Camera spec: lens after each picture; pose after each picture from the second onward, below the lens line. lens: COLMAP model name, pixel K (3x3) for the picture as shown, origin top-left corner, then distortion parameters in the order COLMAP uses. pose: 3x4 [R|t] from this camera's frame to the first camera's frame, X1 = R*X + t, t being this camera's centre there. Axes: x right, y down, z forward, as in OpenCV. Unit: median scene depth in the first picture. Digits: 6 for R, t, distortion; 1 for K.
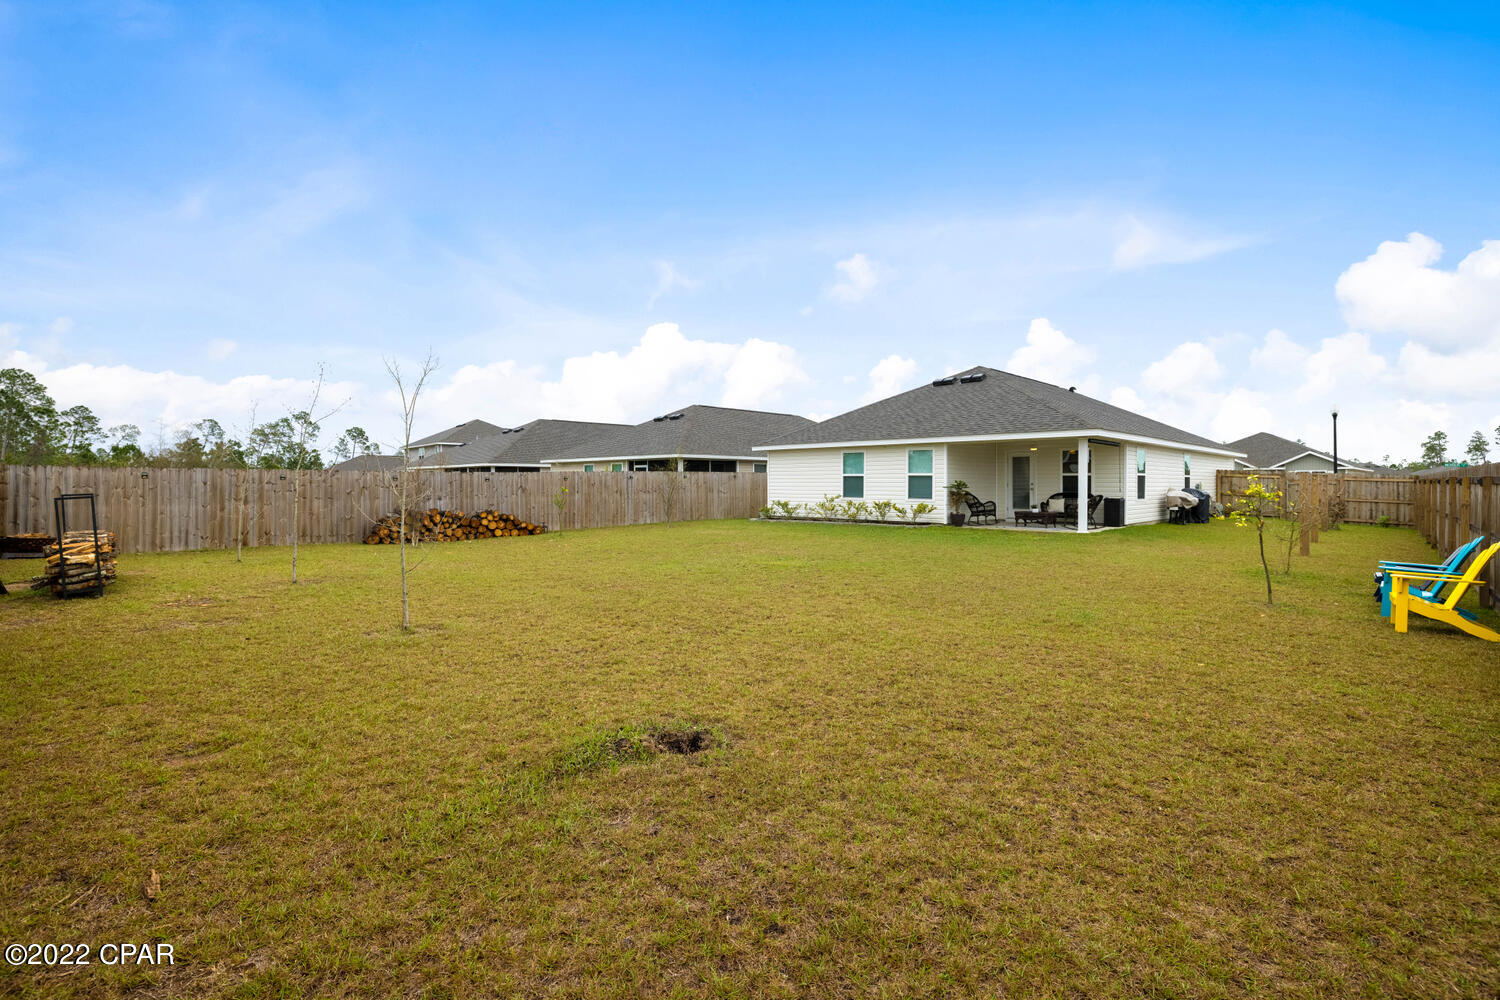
lens RADIAL K [[687.9, 0, 751.8], [0, 687.9, 490.2], [0, 0, 1]] dist [-0.000266, -0.000023]
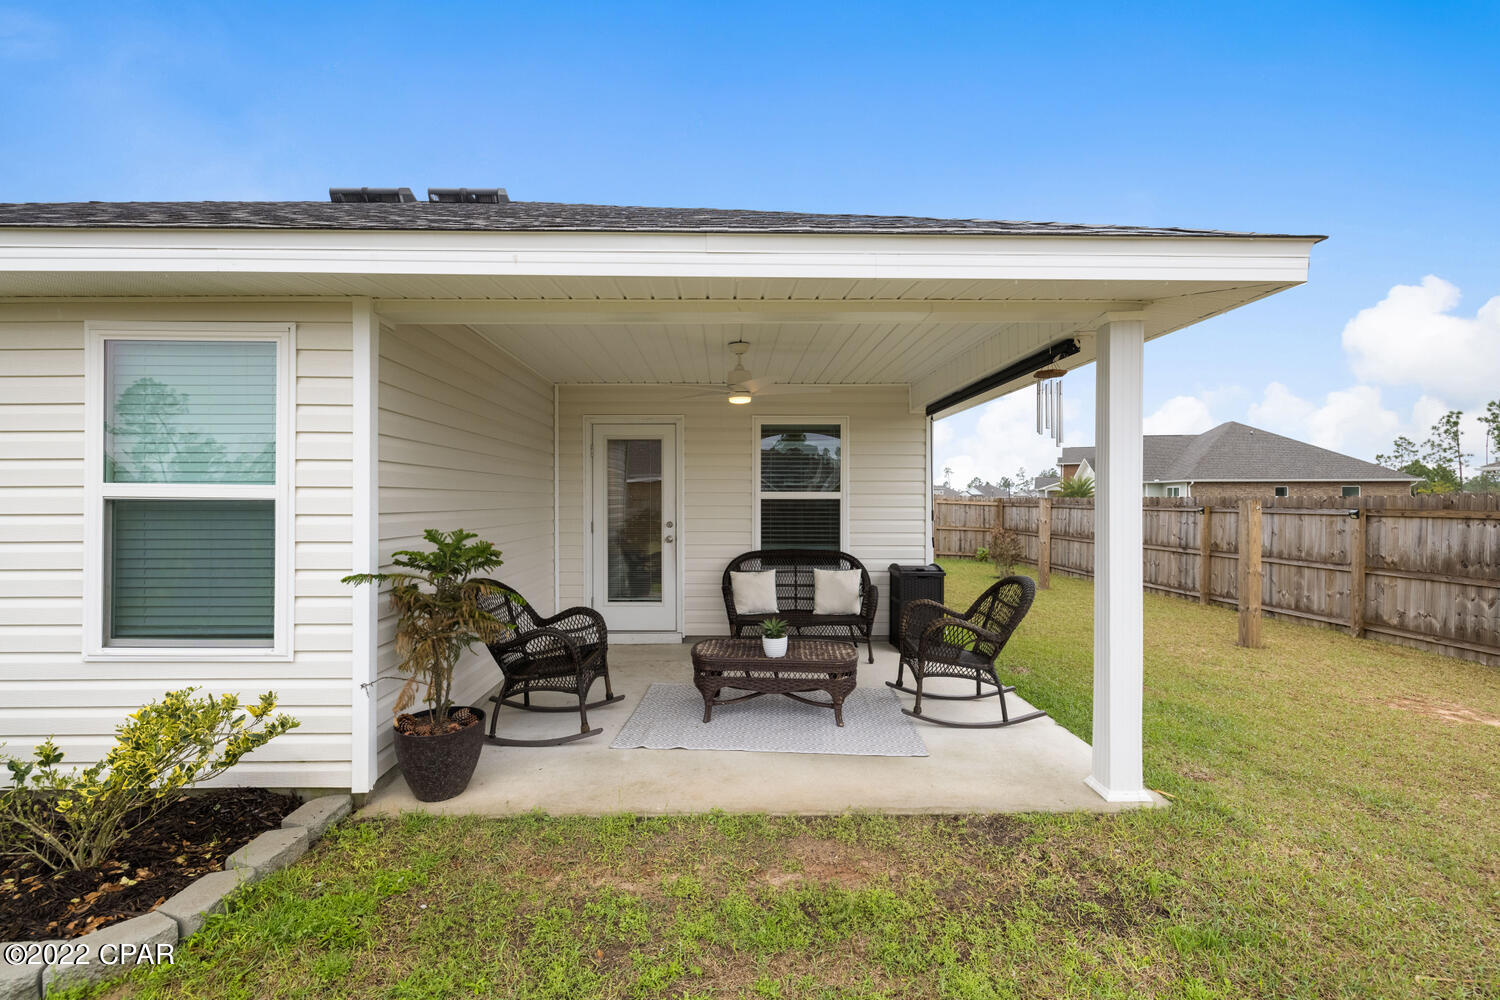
lens RADIAL K [[644.3, 0, 747.1], [0, 644.3, 496.3], [0, 0, 1]] dist [0.000729, 0.000051]
pose [[0.700015, 0.005553, 0.714107, 0.231337], [0.003142, 0.999936, -0.010855, -0.019480], [-0.714122, 0.009842, 0.699953, 0.812015]]
